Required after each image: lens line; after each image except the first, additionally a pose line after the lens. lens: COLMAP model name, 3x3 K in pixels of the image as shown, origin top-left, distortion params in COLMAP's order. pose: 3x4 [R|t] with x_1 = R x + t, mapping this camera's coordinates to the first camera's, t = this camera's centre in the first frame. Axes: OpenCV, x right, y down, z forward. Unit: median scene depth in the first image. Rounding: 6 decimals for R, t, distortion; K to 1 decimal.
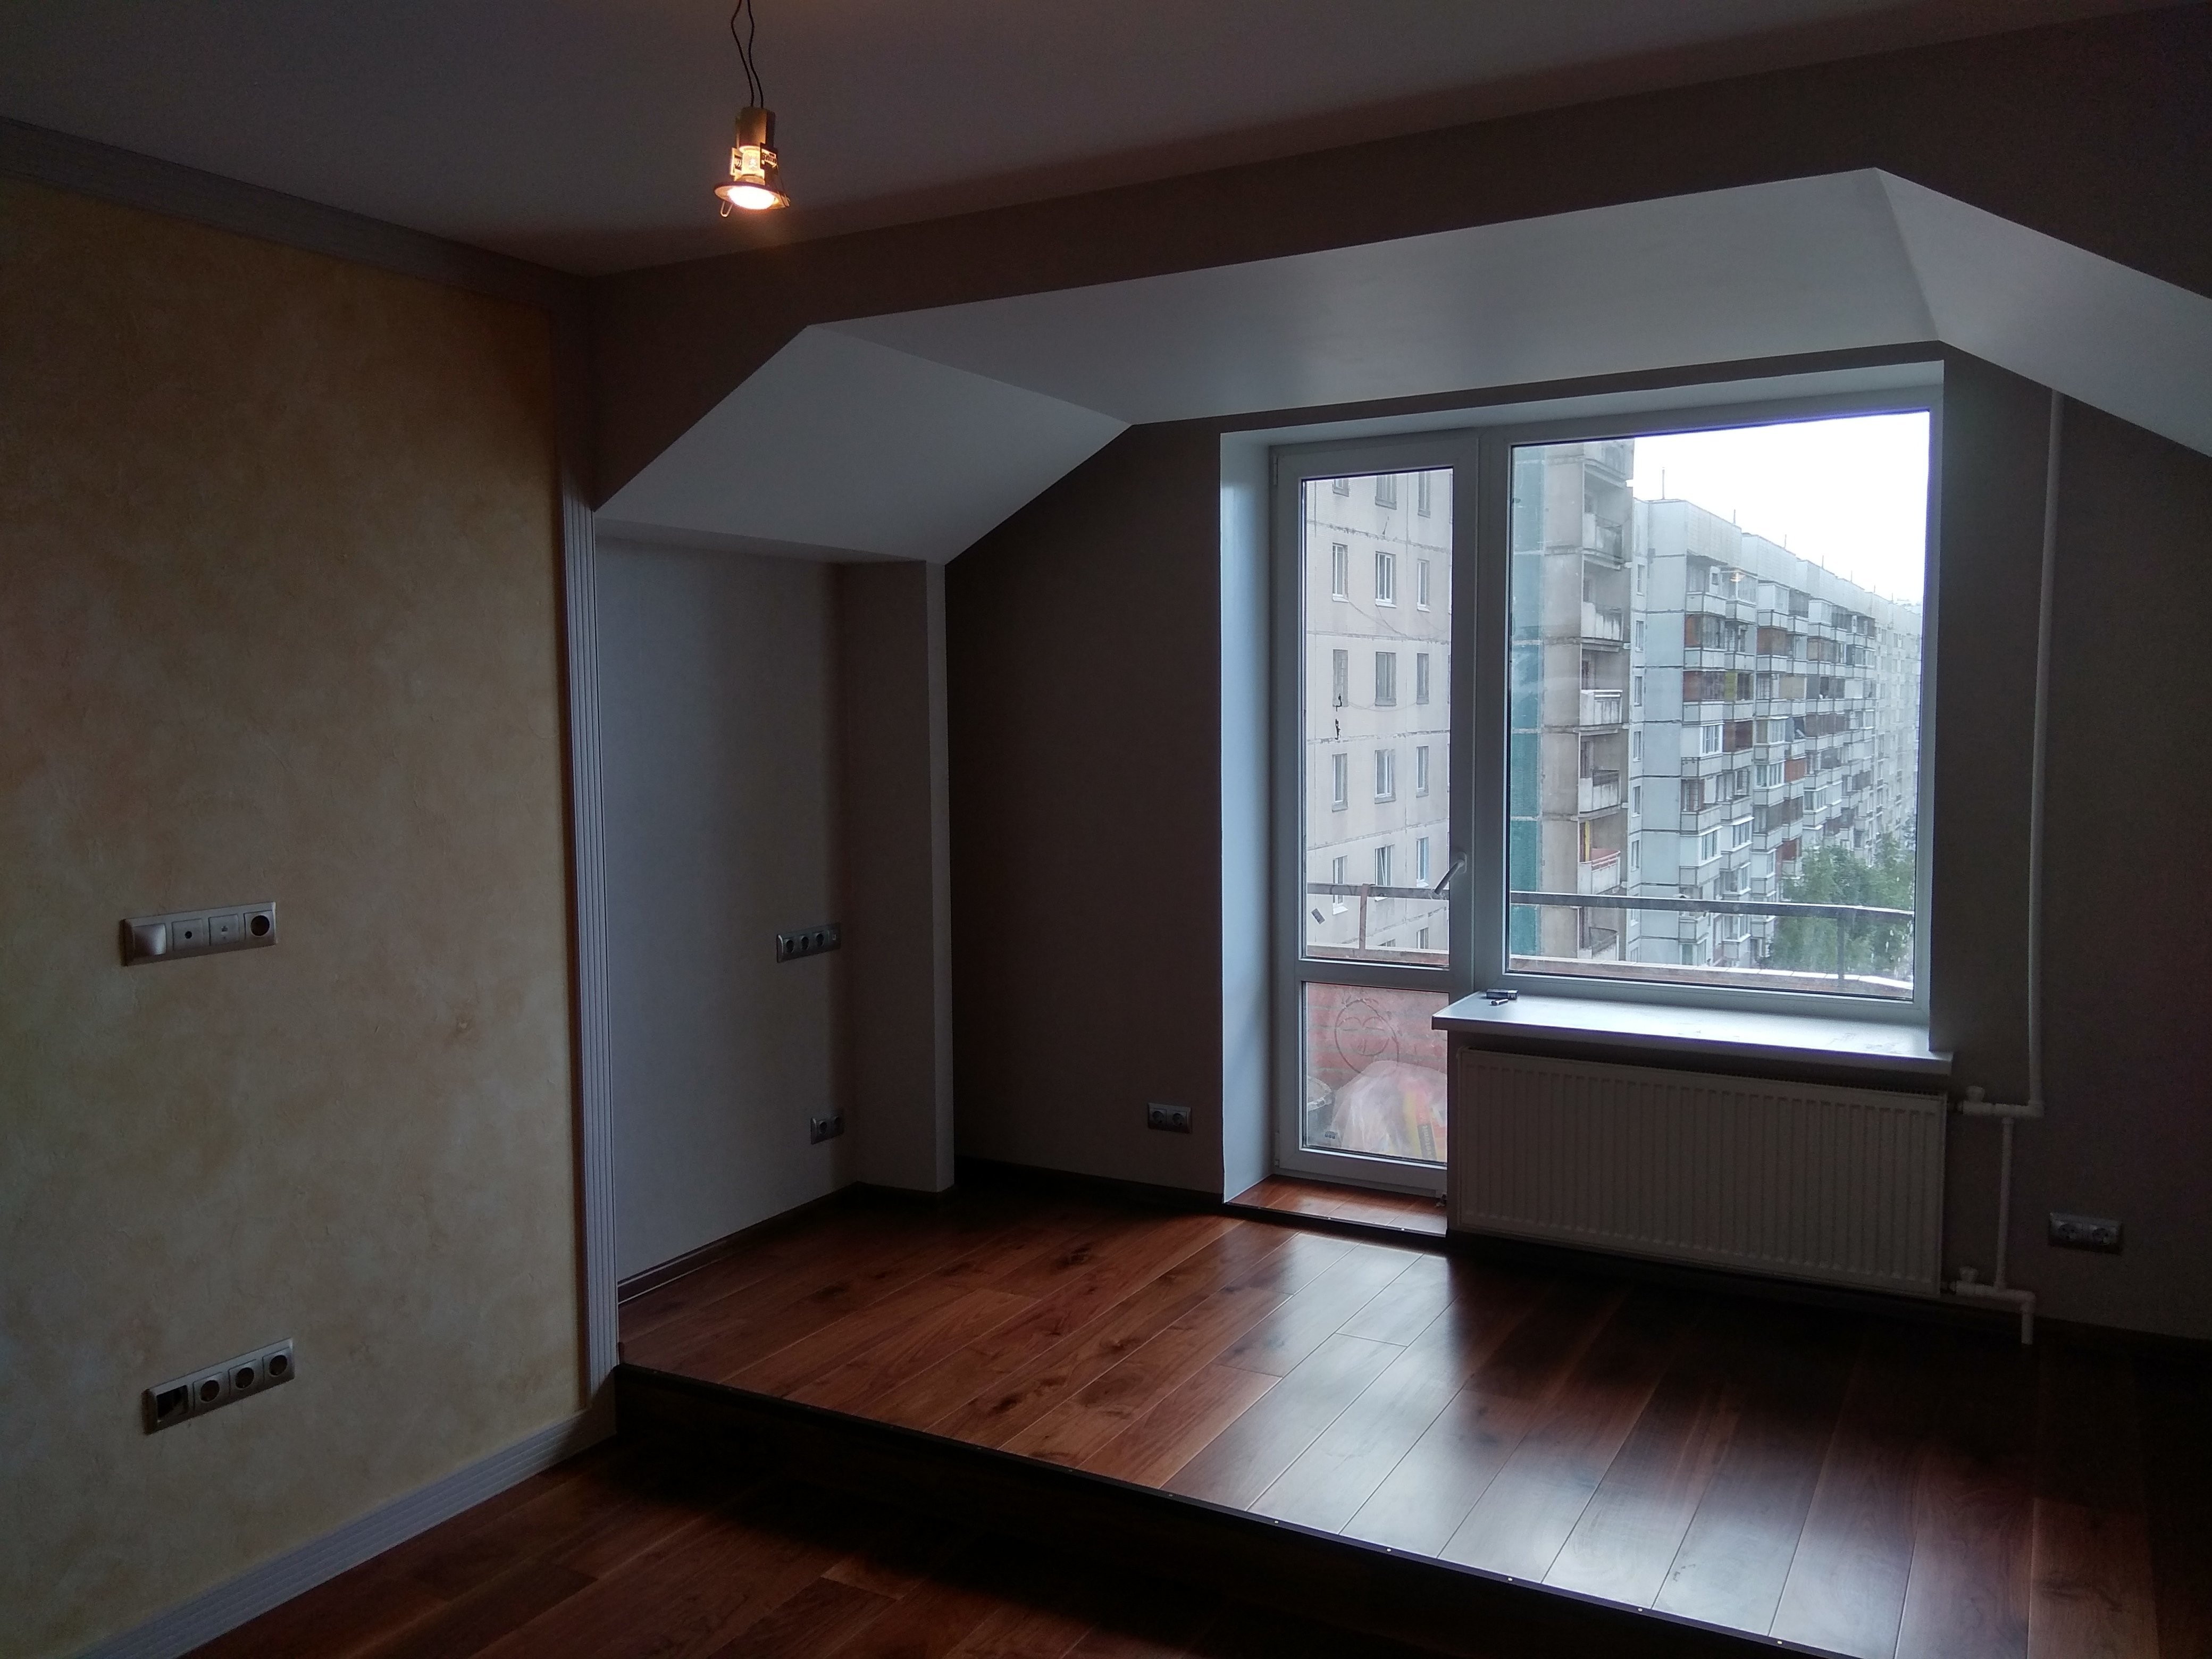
lens RADIAL K [[1705.1, 0, 1106.0], [0, 1705.1, 829.5], [0, 0, 1]] dist [0.120011, -0.173017]
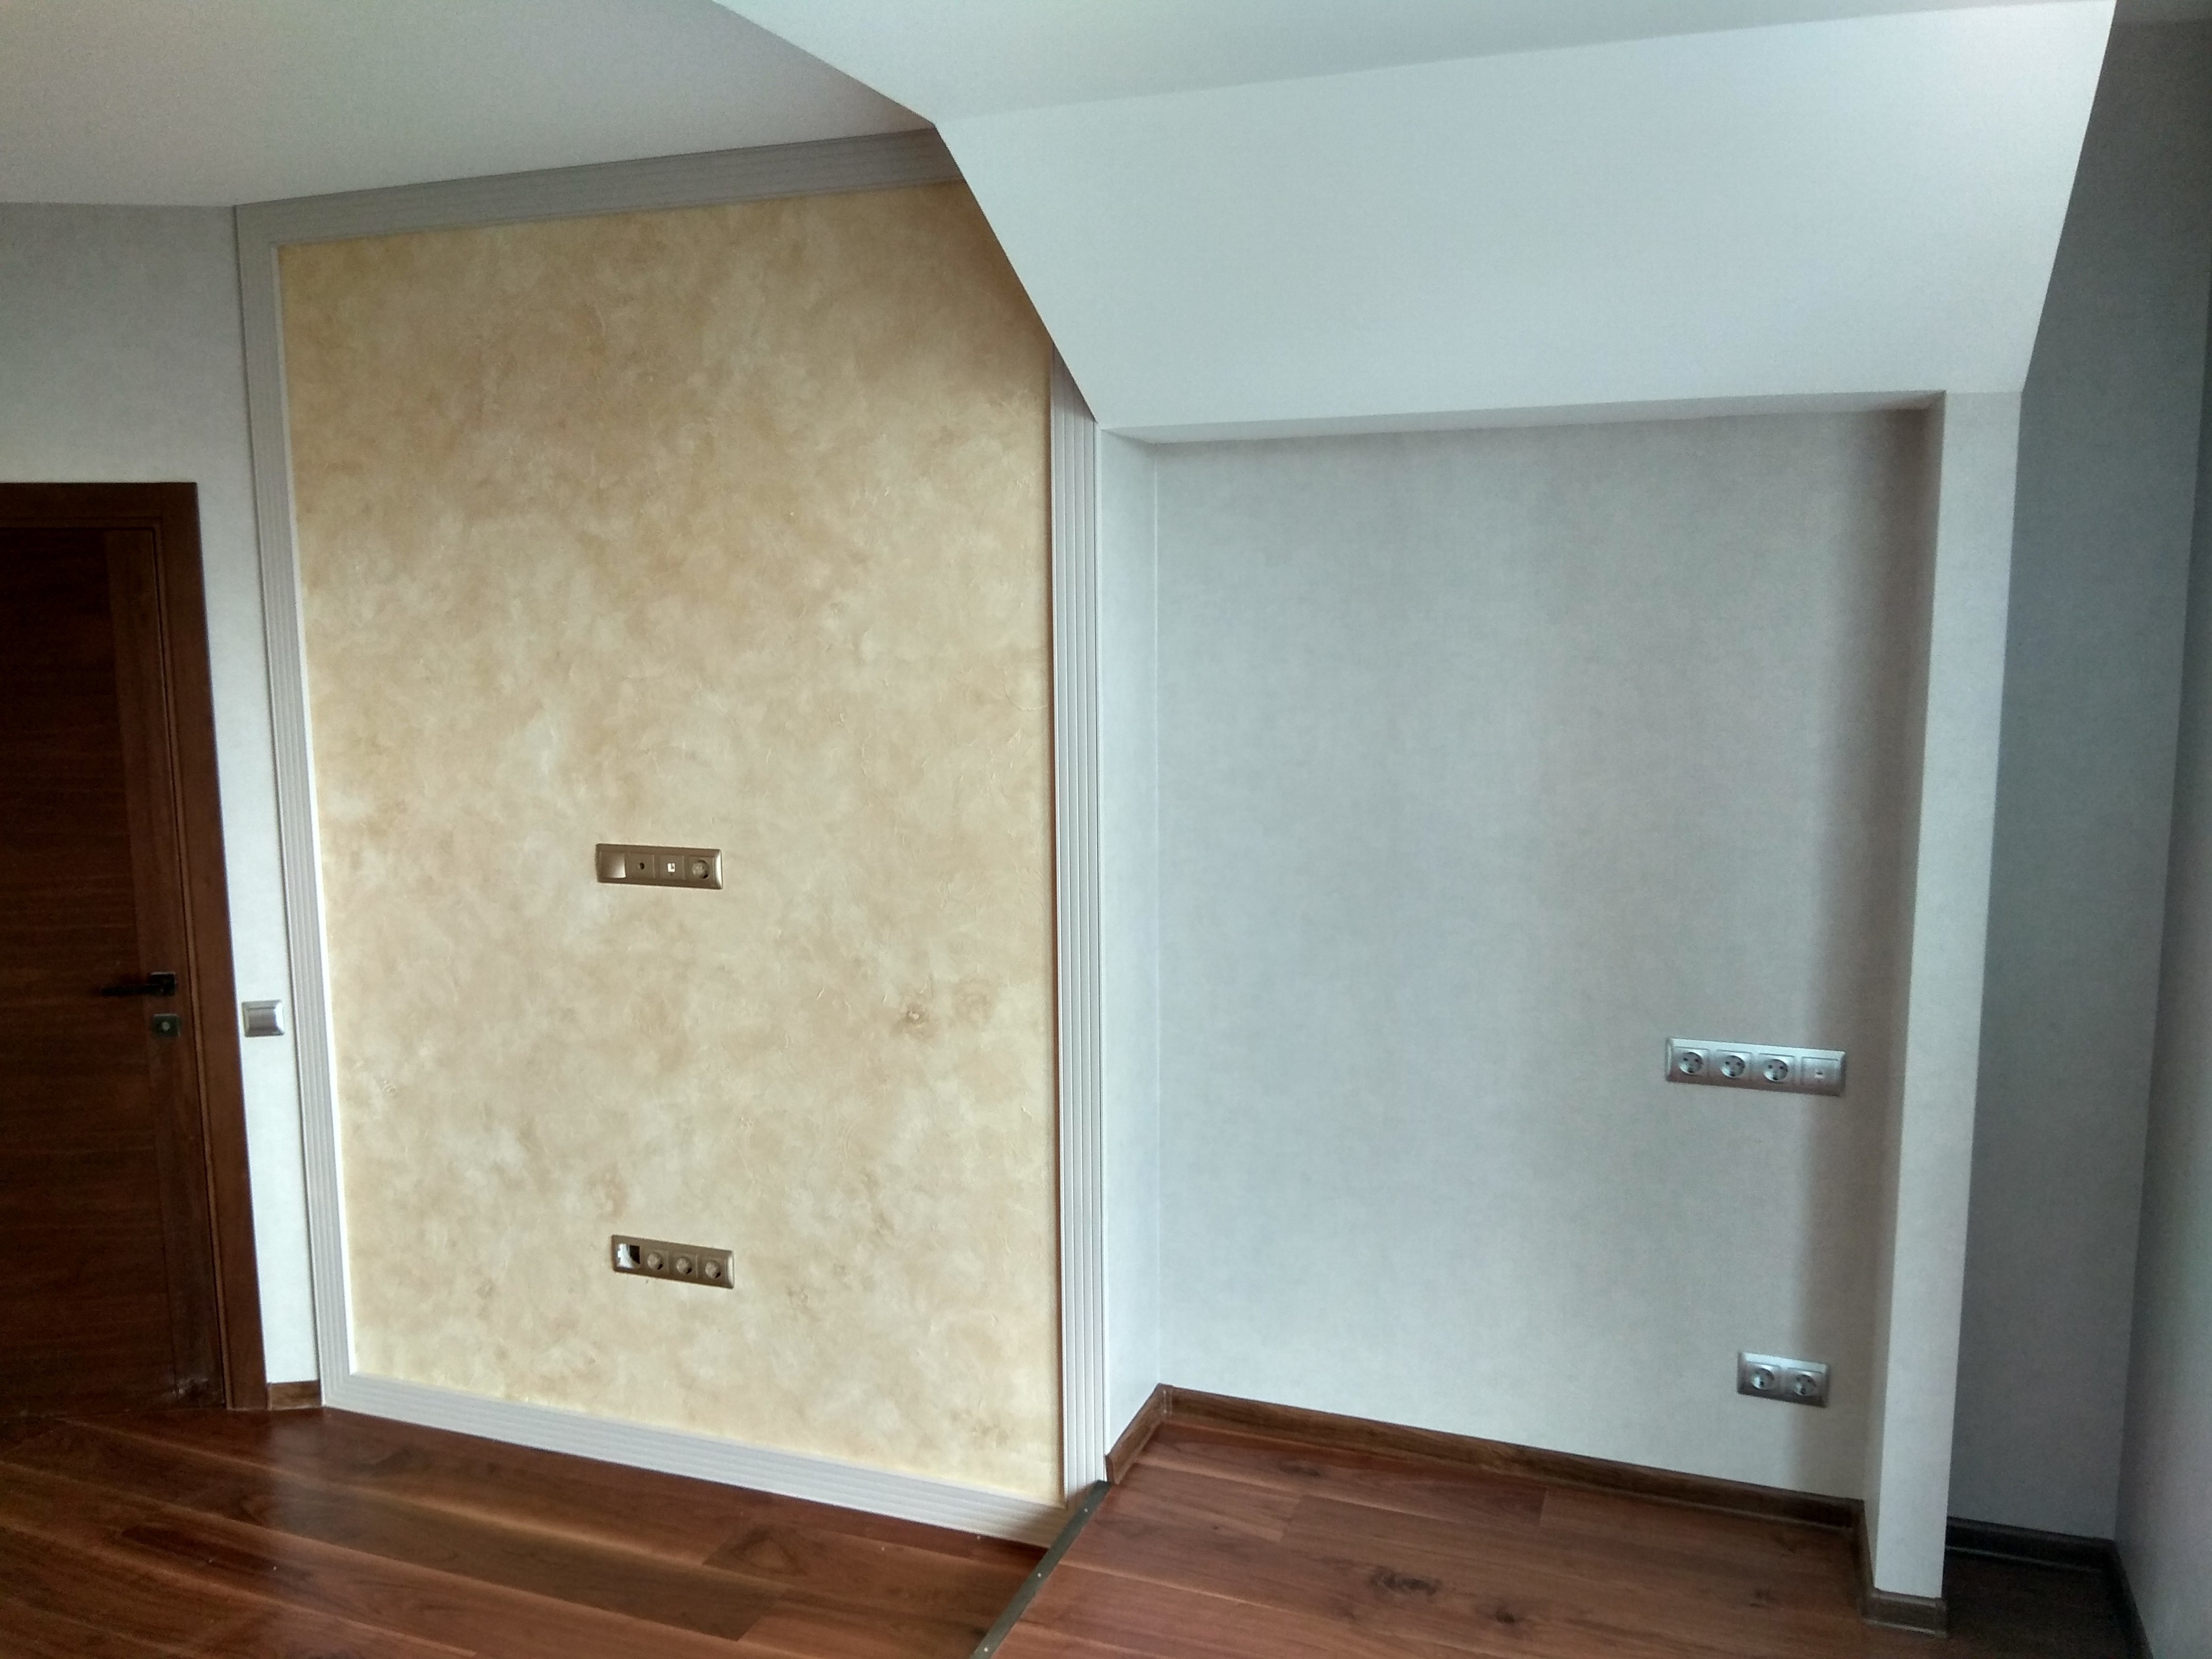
lens RADIAL K [[1645.5, 0, 1104.7], [0, 1645.5, 872.8], [0, 0, 1]] dist [0.125317, -0.190508]
pose [[0.157338, 0.141654, -0.977333, 0.541302], [-0.079807, 0.988246, 0.130388, -0.093592], [0.984315, 0.057483, 0.166793, 1.031475]]
